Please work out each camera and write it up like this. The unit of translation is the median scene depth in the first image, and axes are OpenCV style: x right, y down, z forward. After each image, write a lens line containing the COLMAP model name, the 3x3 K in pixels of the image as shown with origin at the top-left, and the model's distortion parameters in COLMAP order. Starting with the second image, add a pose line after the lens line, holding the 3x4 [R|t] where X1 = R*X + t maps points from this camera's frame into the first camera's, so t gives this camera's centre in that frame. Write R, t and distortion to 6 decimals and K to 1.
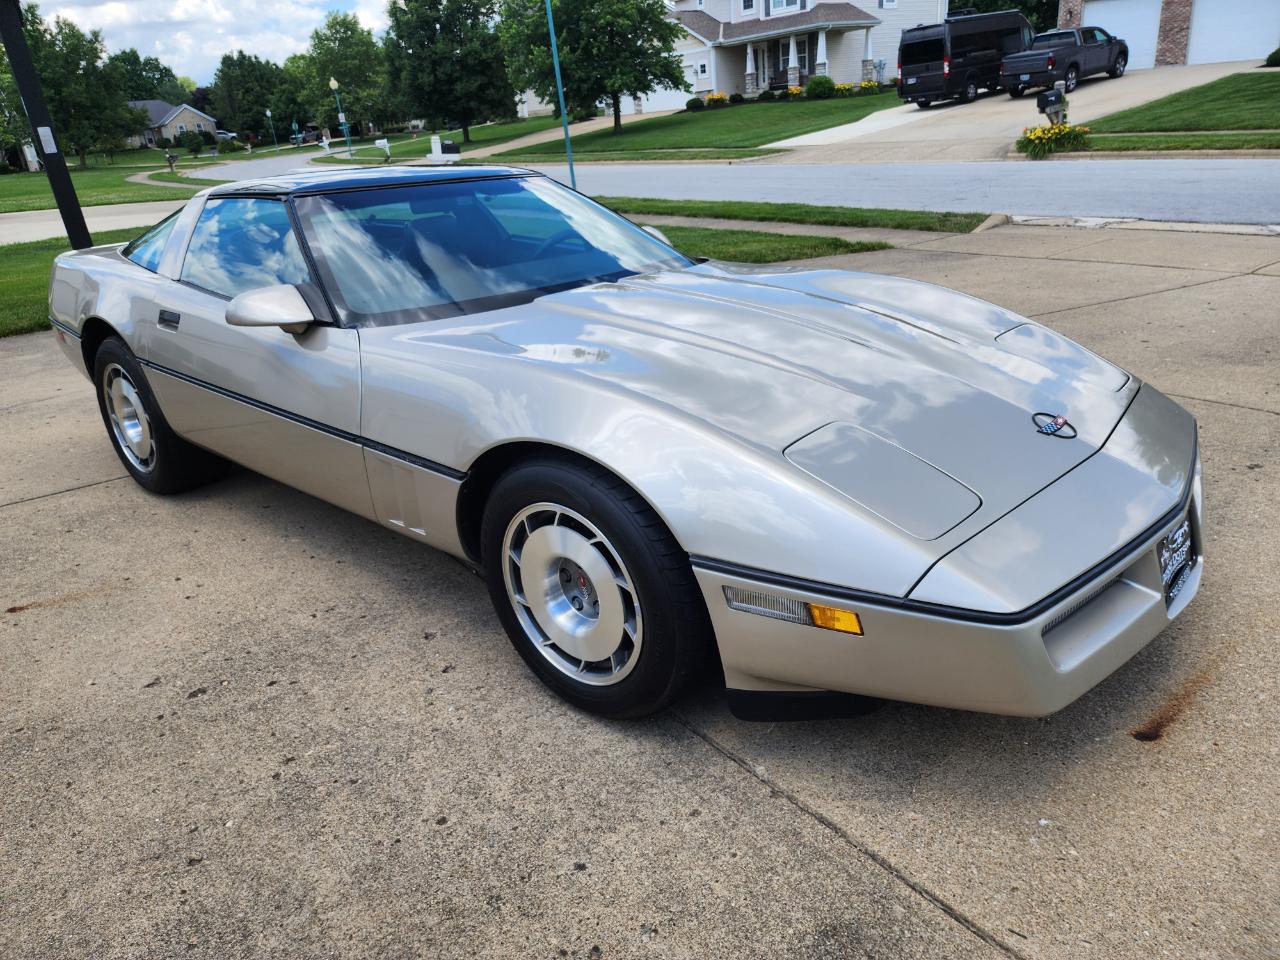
lens RADIAL K [[857.2, 0, 652.4], [0, 857.2, 499.1], [0, 0, 1]] dist [0.067107, -0.061519]
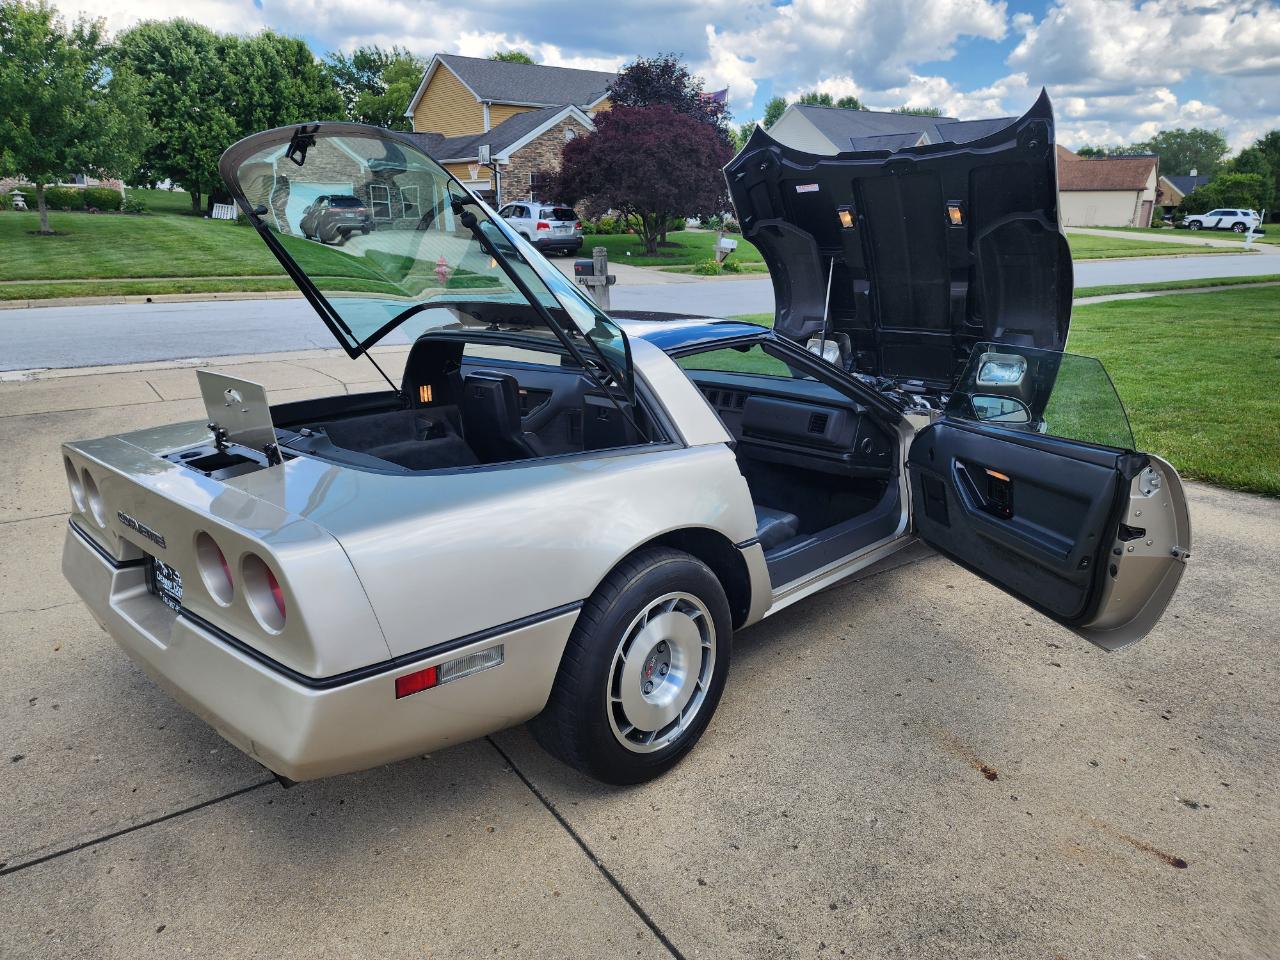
lens RADIAL K [[857.2, 0, 655.0], [0, 857.2, 476.8], [0, 0, 1]] dist [0.067107, -0.061519]
pose [[0.040717, -0.215736, 0.975602, -0.278991], [0.392926, 0.901200, 0.182884, -0.081436], [-0.918668, 0.375893, 0.121462, 0.195791]]
